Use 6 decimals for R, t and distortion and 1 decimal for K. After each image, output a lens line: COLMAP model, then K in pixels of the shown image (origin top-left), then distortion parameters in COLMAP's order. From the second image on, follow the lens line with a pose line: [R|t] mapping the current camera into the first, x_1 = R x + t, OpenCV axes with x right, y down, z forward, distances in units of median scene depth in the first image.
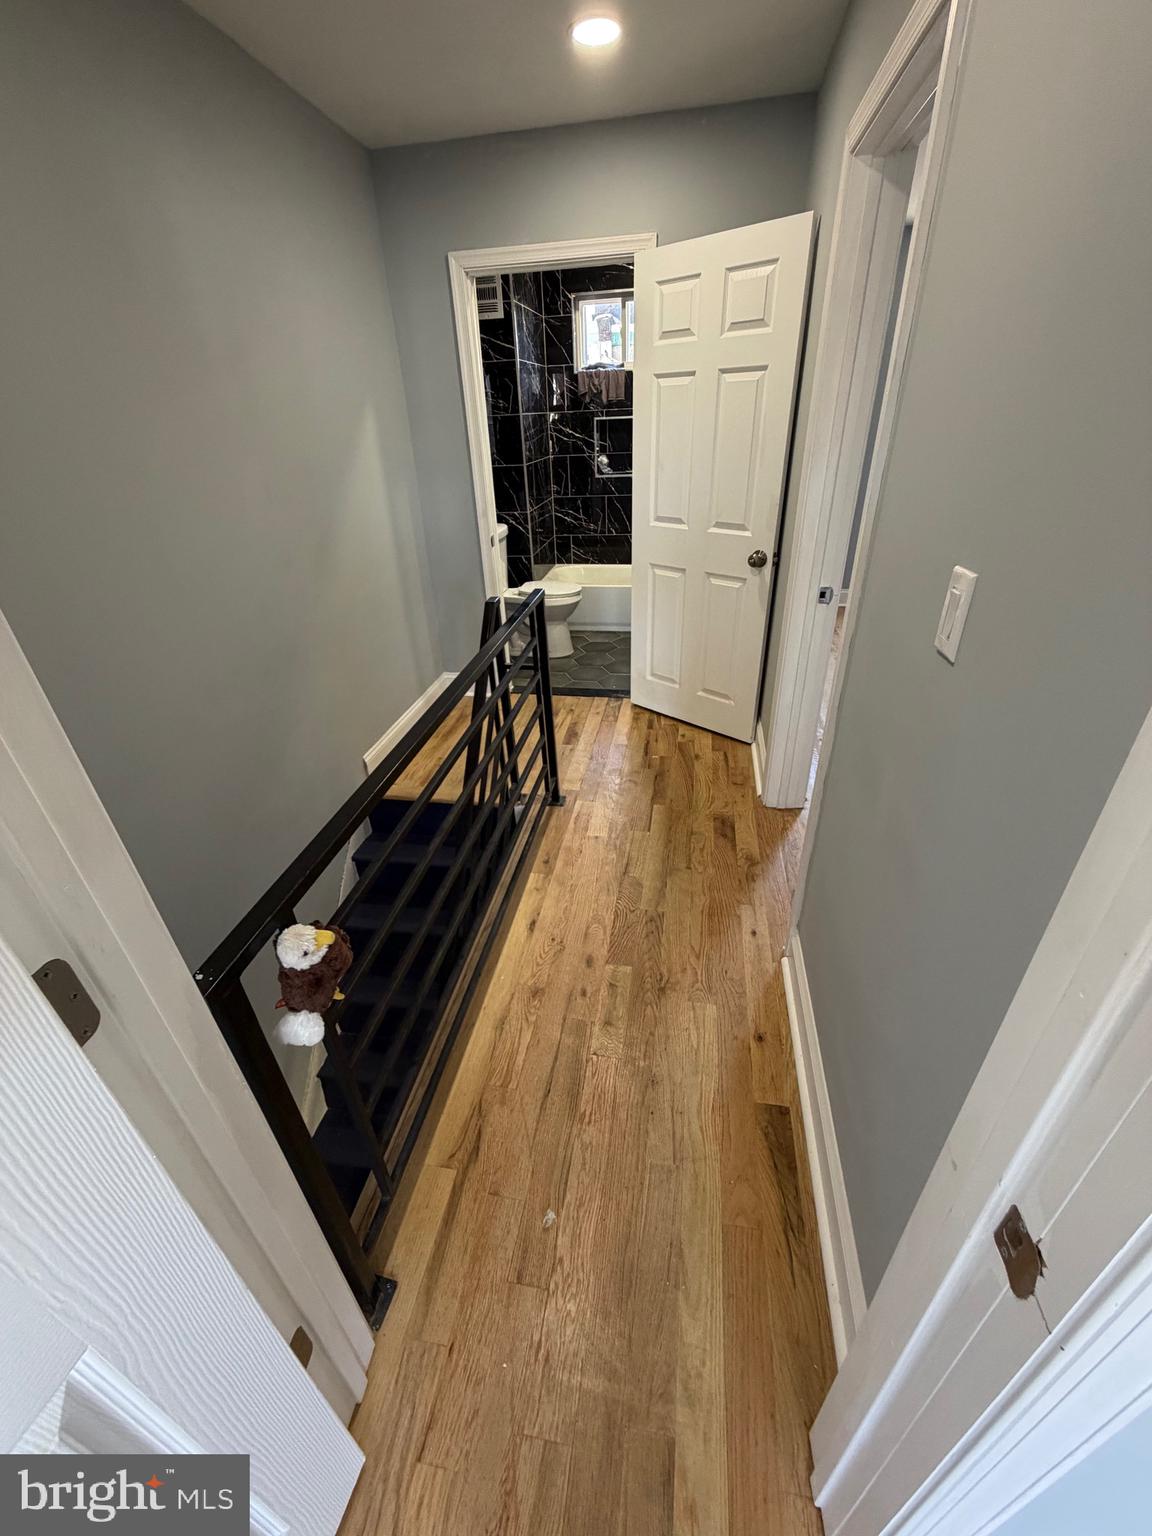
lens RADIAL K [[614.4, 0, 575.8], [0, 614.4, 772.1], [0, 0, 1]] dist [-0.001315, 0.000438]
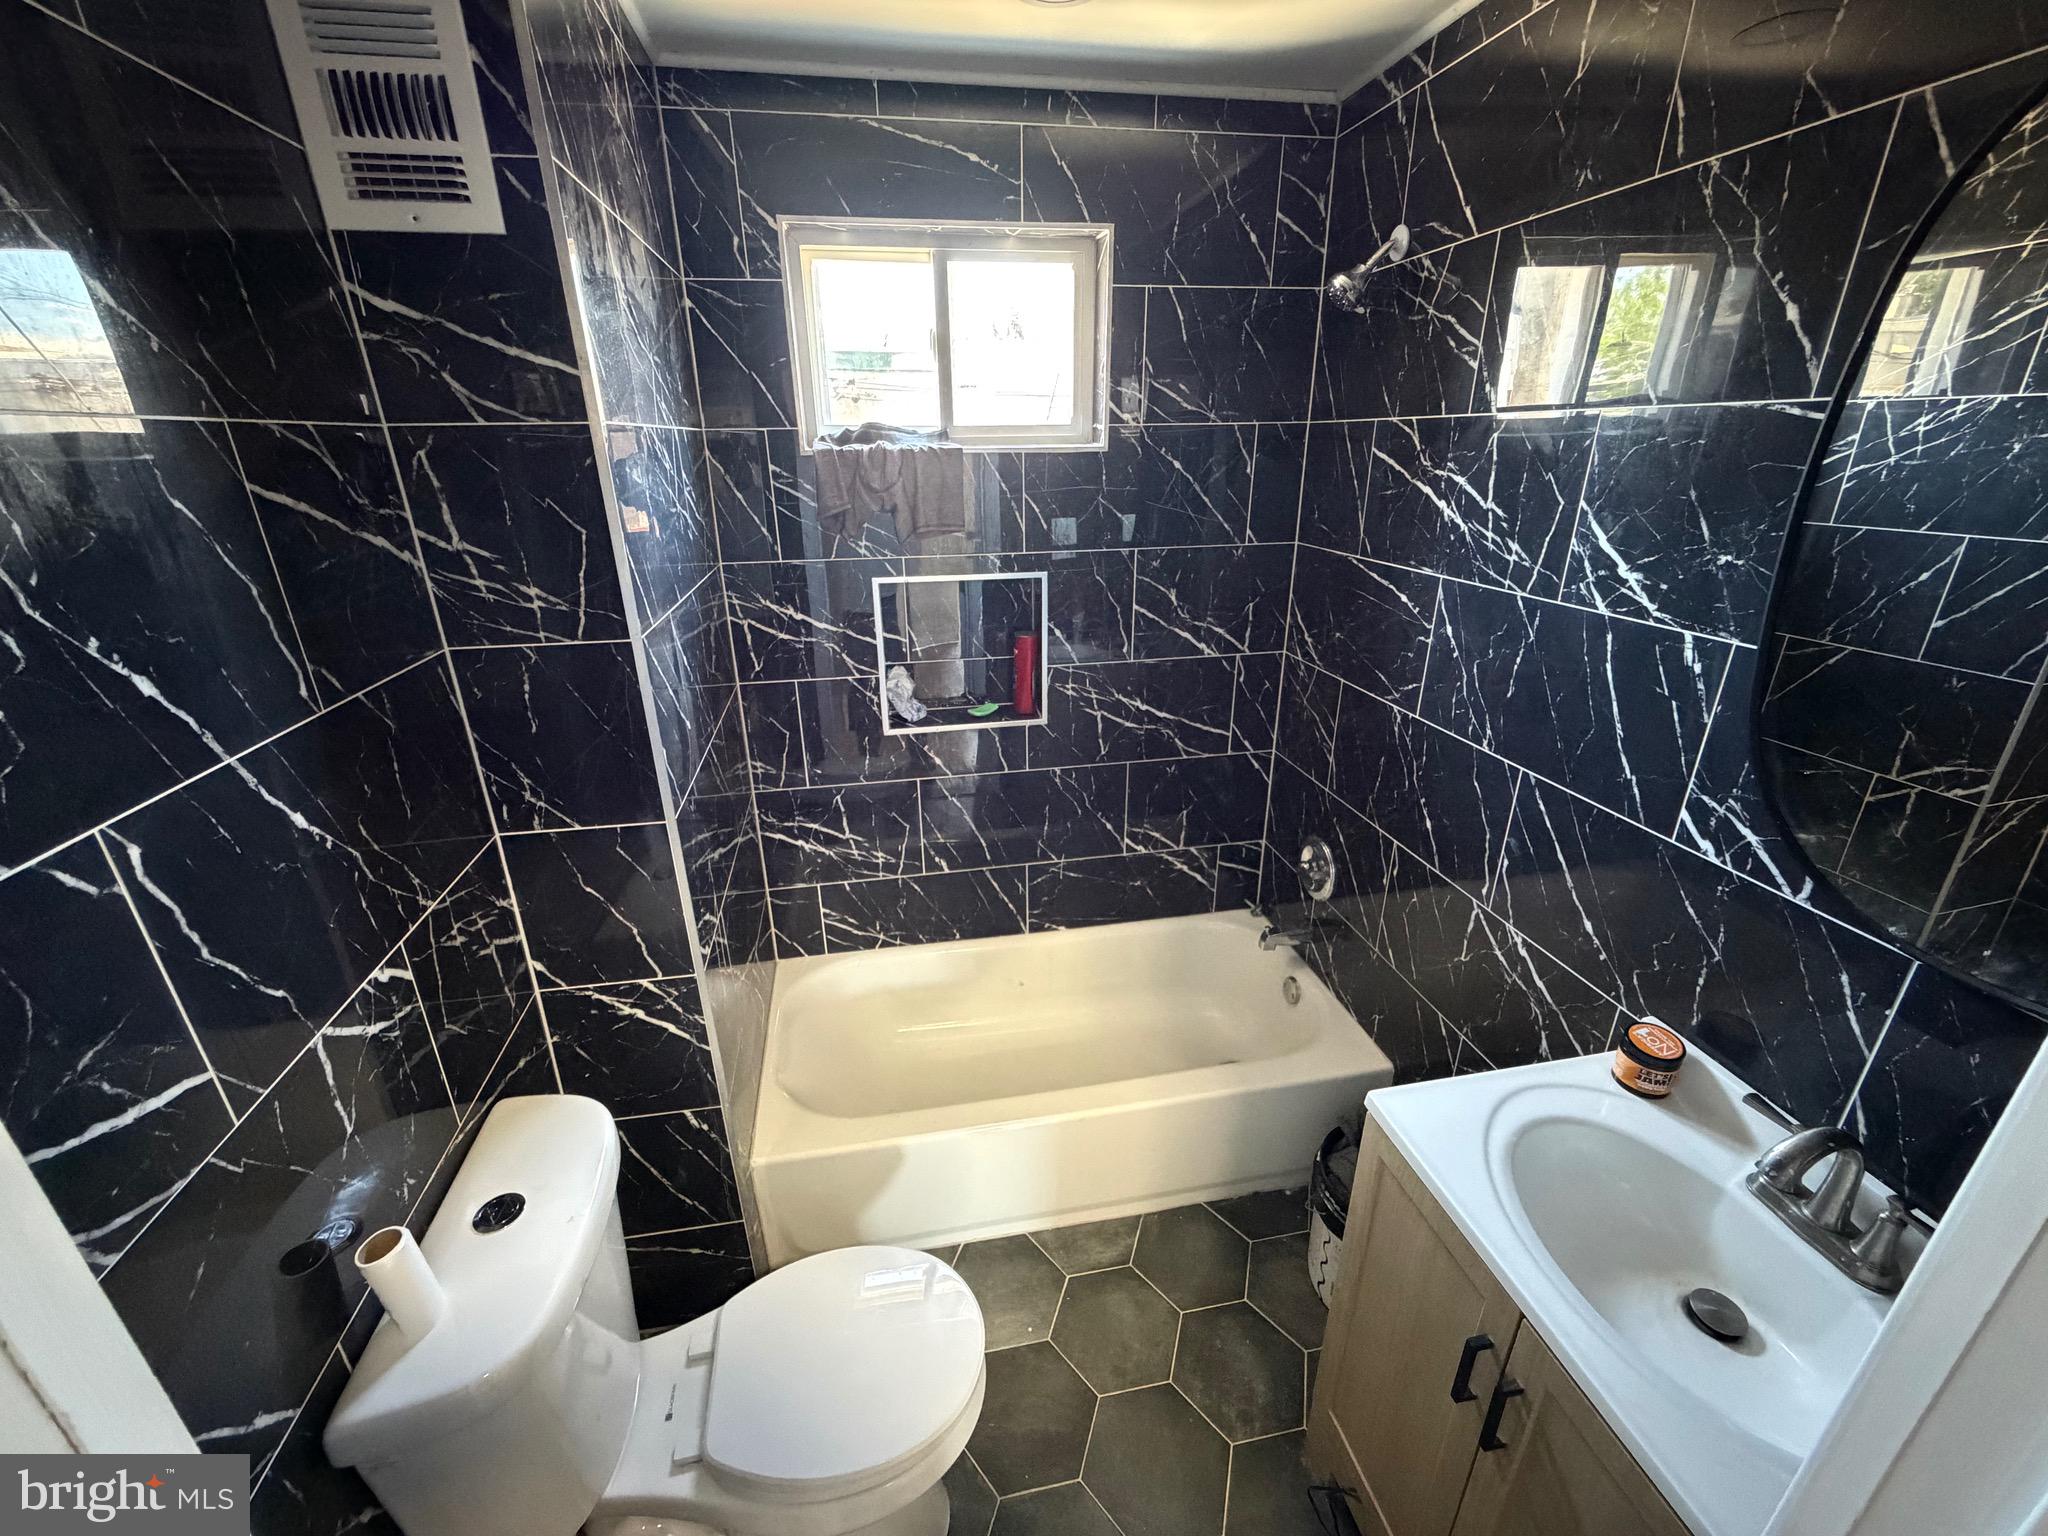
lens RADIAL K [[819.2, 0, 1018.3], [0, 819.2, 771.5], [0, 0, 1]] dist [-0.001315, 0.000438]
pose [[0.935817, -0.100146, 0.337960, -0.056775], [0.150075, 0.980749, -0.124939, -0.419908], [-0.318942, 0.167639, 0.932831, 0.599389]]
